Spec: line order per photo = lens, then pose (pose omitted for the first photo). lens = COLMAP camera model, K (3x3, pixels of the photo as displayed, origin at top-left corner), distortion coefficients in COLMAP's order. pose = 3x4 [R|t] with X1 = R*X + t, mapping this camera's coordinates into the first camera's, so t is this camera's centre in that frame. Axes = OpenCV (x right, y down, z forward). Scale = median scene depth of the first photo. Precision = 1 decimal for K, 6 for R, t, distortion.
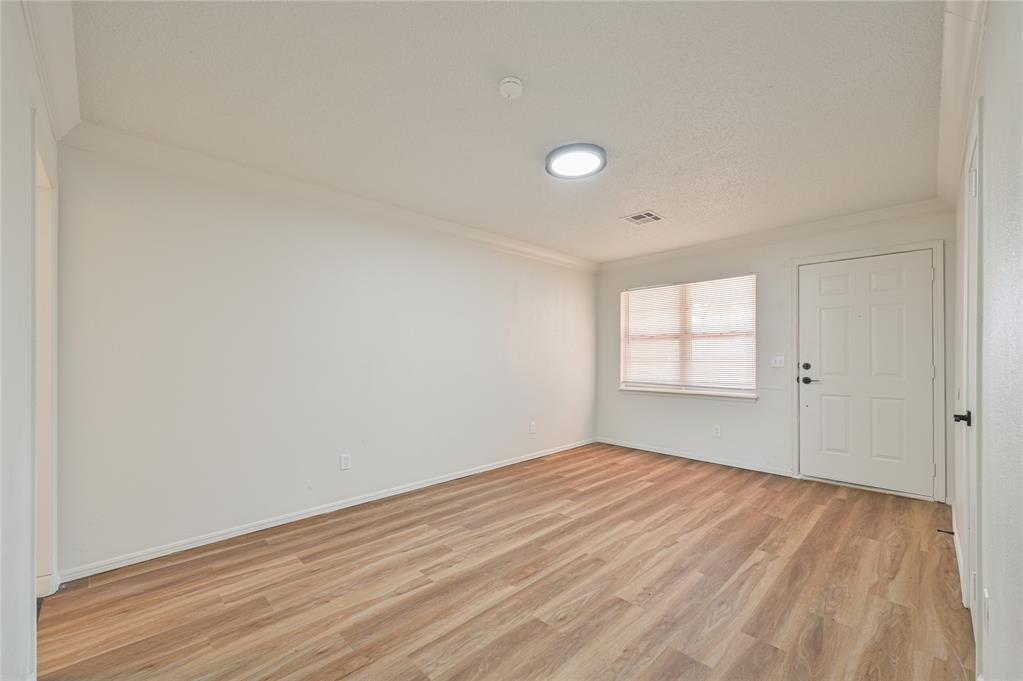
lens RADIAL K [[409.1, 0, 514.2], [0, 409.1, 352.5], [0, 0, 1]] dist [-0.000041, 0.000198]
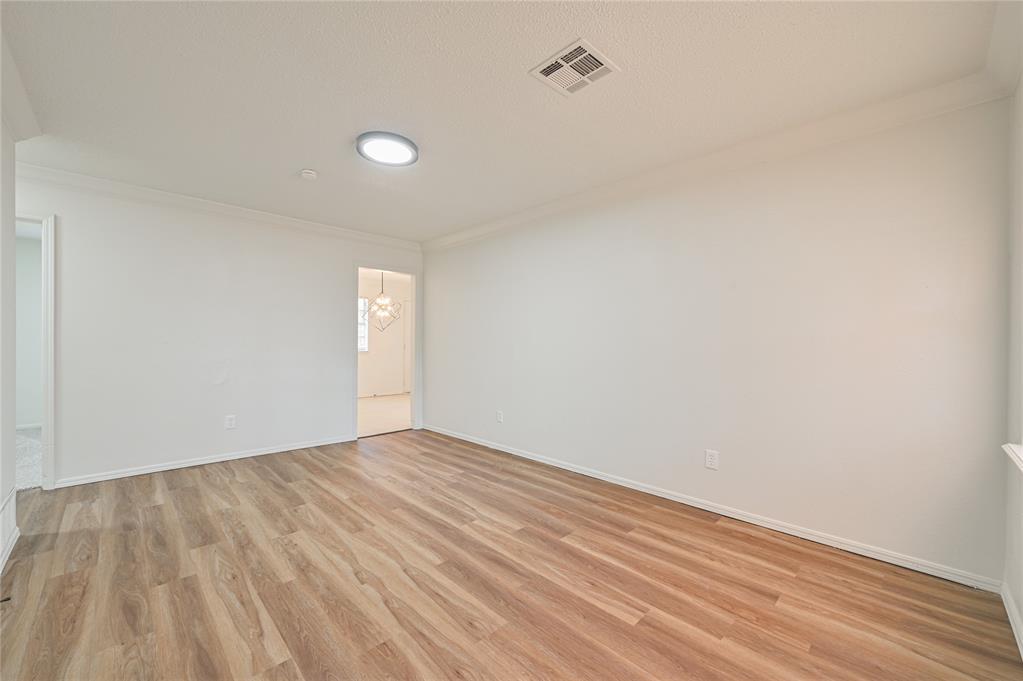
lens RADIAL K [[406.5, 0, 514.8], [0, 406.5, 340.8], [0, 0, 1]] dist [0.001317, 0.000247]
pose [[0.002025, 0.002572, -0.999995, 1.085082], [0.002926, 0.999992, 0.002578, 0.013962], [0.999994, -0.002931, 0.002018, 1.210318]]
